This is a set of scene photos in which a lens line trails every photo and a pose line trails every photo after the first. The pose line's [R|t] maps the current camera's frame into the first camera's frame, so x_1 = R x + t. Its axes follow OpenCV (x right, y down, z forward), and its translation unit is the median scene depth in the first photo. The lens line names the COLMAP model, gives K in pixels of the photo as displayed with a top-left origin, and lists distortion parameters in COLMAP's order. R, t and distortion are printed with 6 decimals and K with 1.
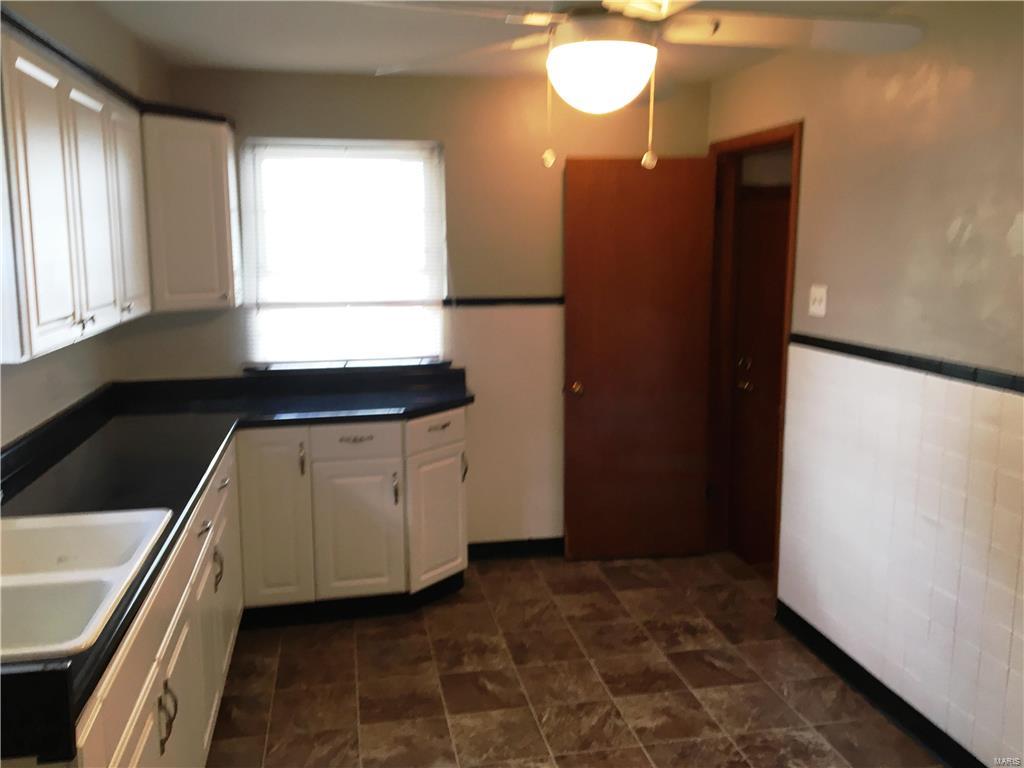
lens RADIAL K [[889.1, 0, 467.2], [0, 889.1, 348.5], [0, 0, 1]] dist [0.090053, -0.147639]
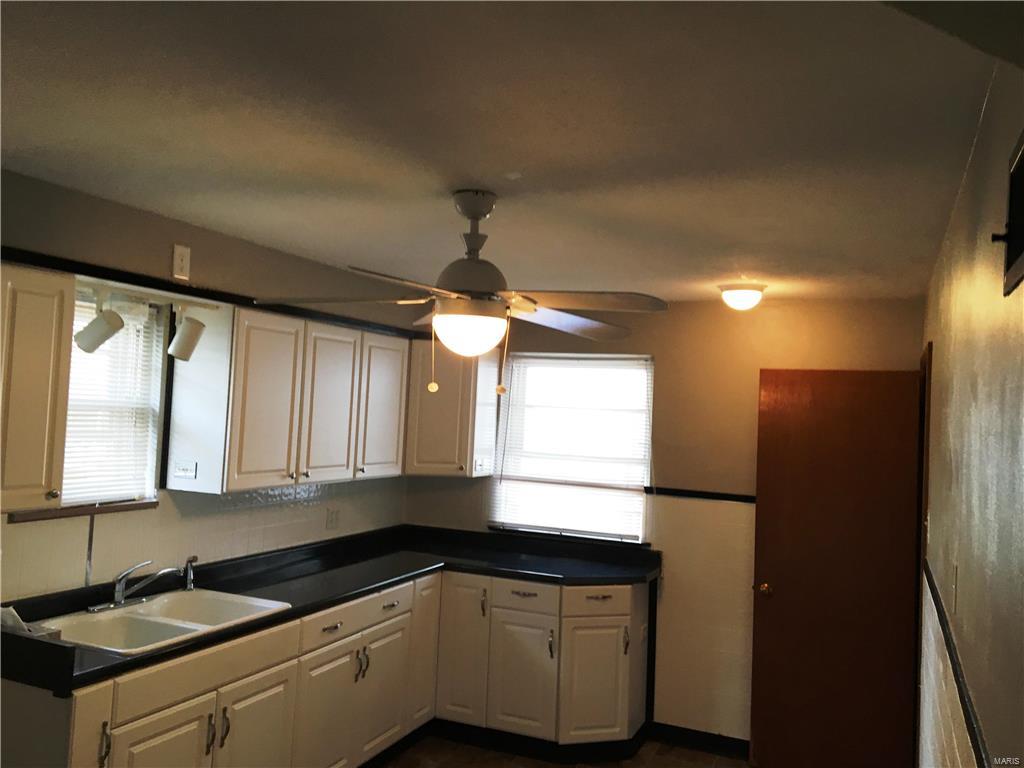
lens RADIAL K [[861.5, 0, 488.9], [0, 861.5, 326.0], [0, 0, 1]] dist [0.081488, -0.117461]
pose [[0.813620, -0.013299, -0.581244, 0.518885], [-0.117568, 0.975321, -0.186886, -0.028161], [0.569385, 0.220390, 0.791978, -0.050168]]
